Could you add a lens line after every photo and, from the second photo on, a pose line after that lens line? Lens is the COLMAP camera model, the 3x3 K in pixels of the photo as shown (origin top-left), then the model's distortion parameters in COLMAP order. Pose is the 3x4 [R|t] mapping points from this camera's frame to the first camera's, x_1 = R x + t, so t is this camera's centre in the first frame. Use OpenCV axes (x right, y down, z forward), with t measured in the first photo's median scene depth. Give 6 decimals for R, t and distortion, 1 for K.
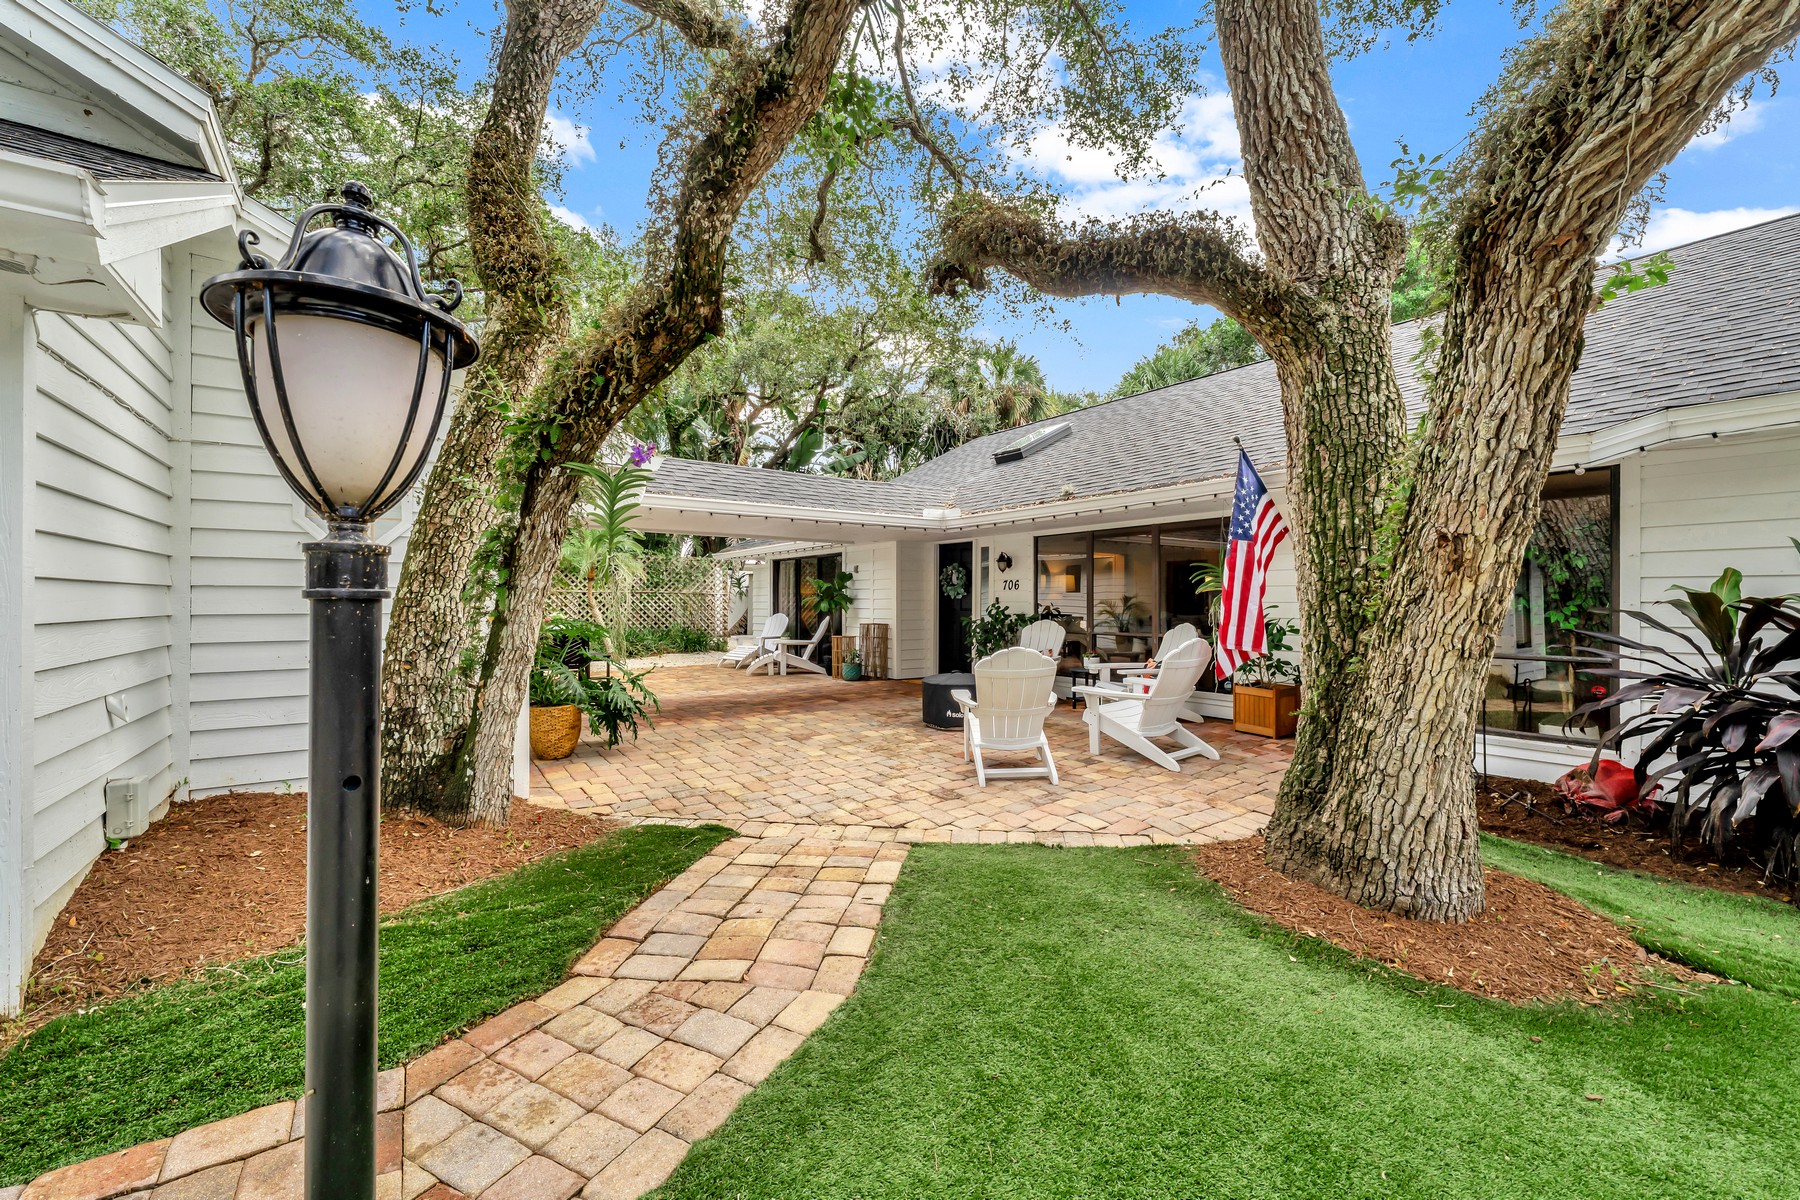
lens RADIAL K [[717.0, 0, 906.3], [0, 717.0, 599.8], [0, 0, 1]] dist [-0.001475, -0.000166]
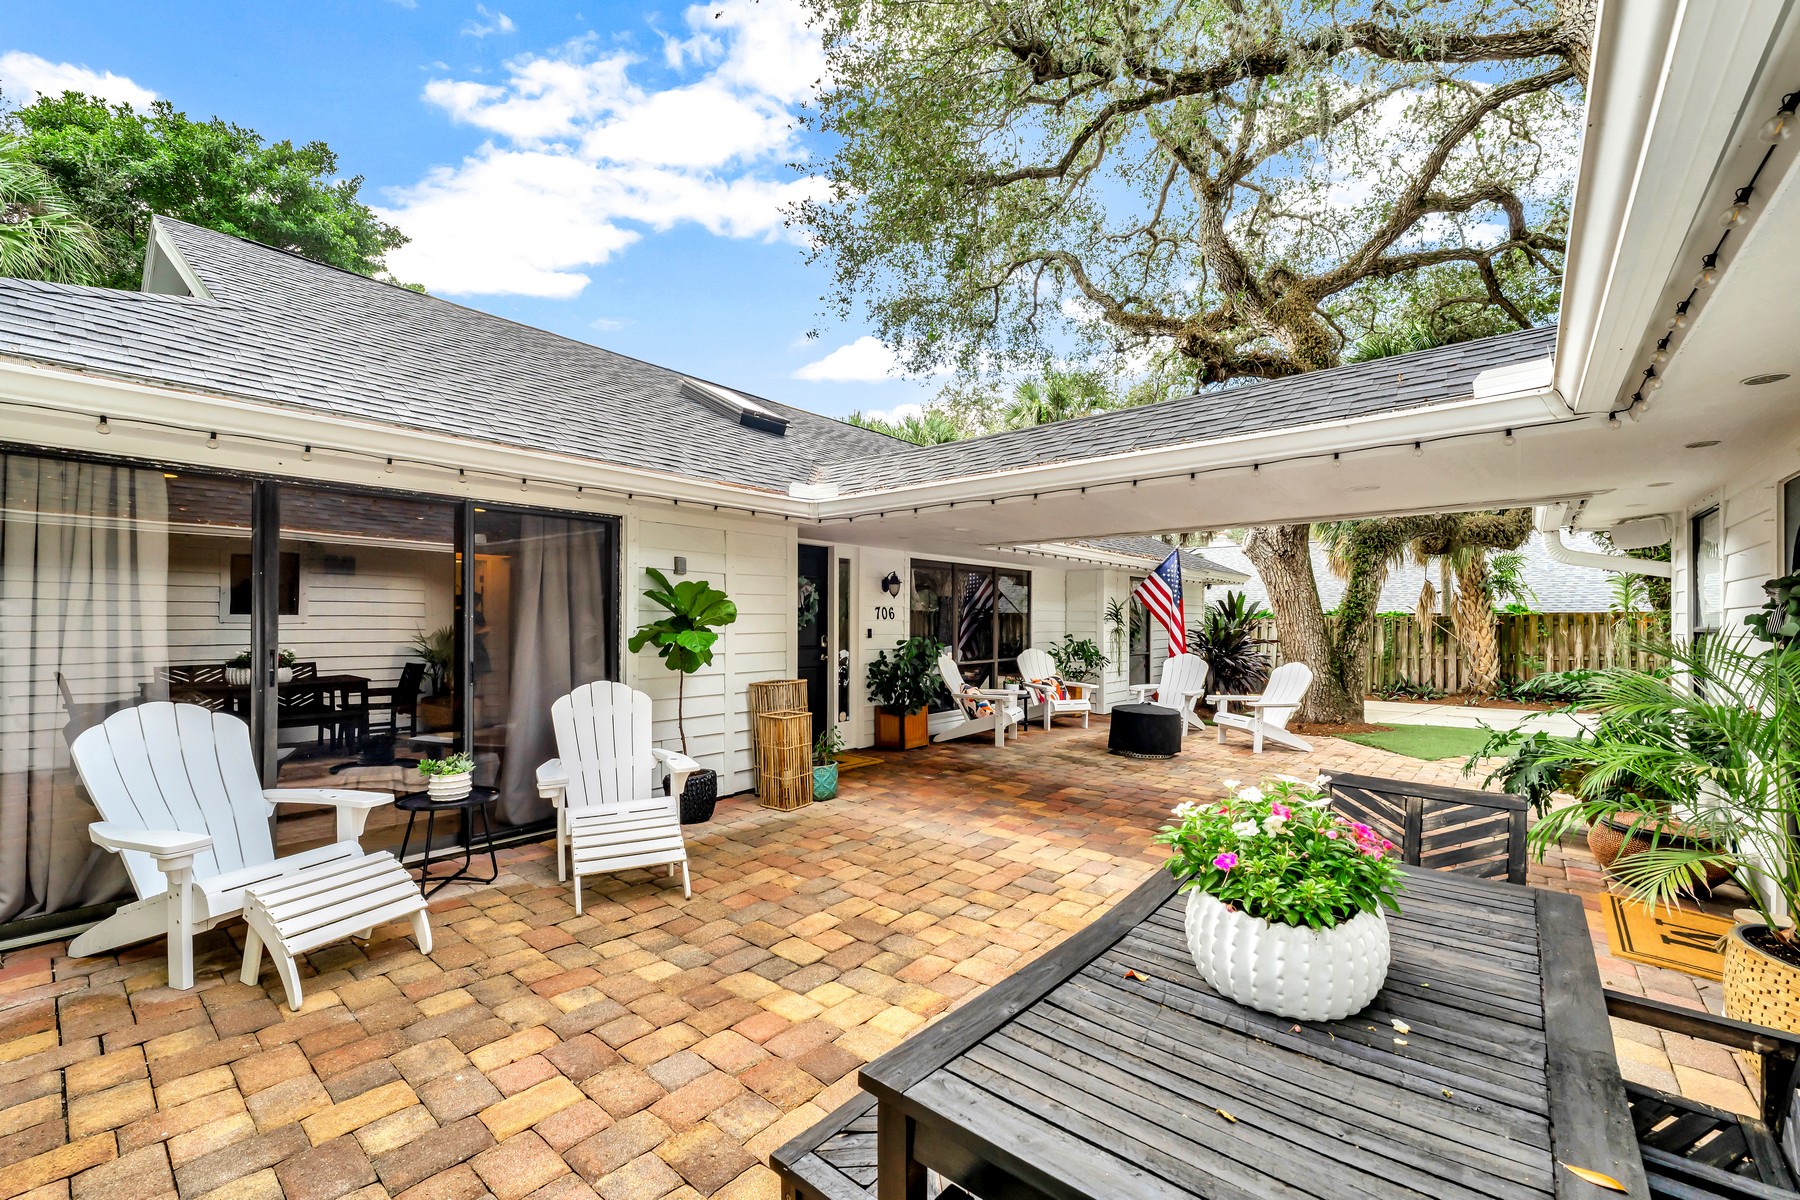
lens RADIAL K [[723.5, 0, 904.6], [0, 723.5, 622.1], [0, 0, 1]] dist [-0.000504, -0.000041]
pose [[-0.251340, -0.005880, 0.967881, -0.663302], [-0.006397, 0.999970, 0.004414, -0.013988], [-0.967878, -0.005082, -0.251370, 1.223771]]
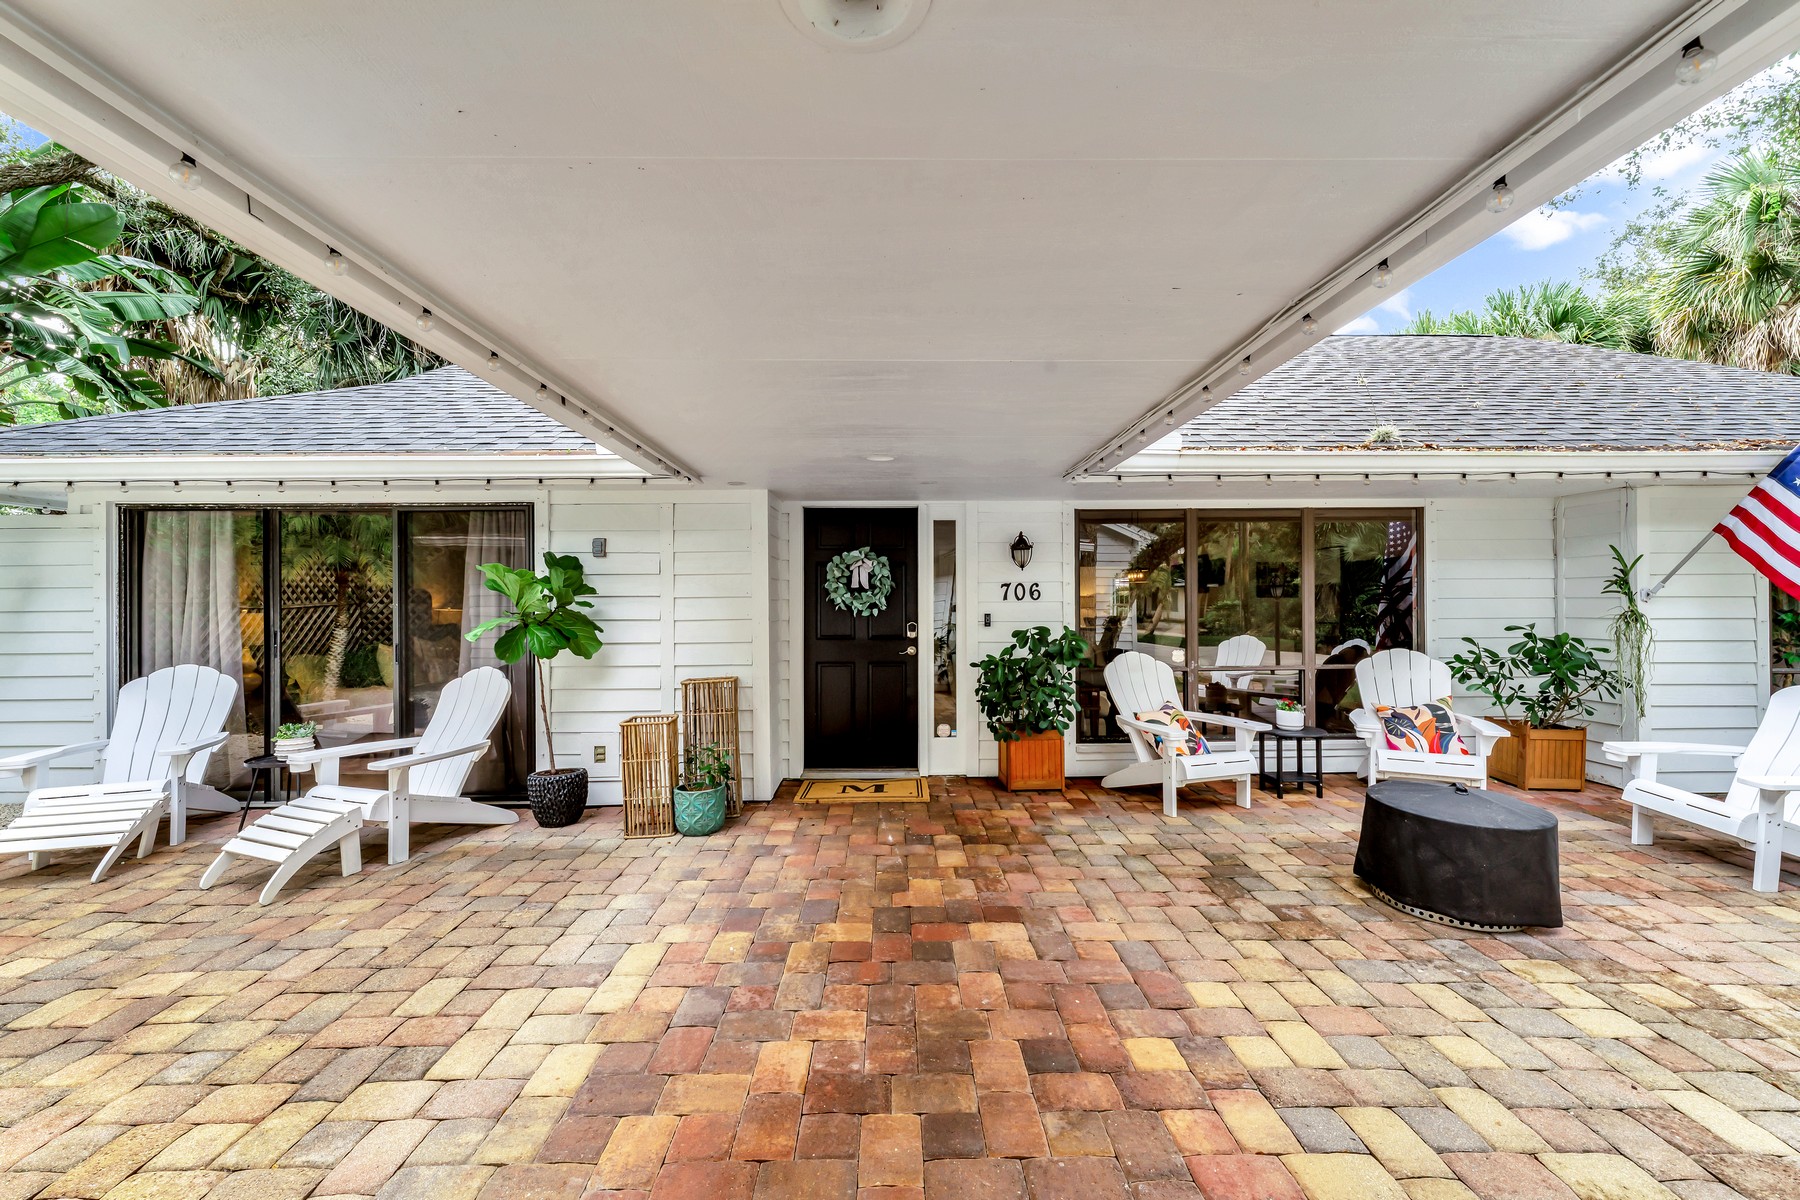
lens RADIAL K [[717.0, 0, 906.3], [0, 717.0, 599.8], [0, 0, 1]] dist [-0.001475, -0.000166]
pose [[0.563068, -0.005571, 0.826392, -0.383745], [0.007979, 0.999967, 0.001304, -0.015253], [-0.826372, 0.005860, 0.563094, 0.780554]]
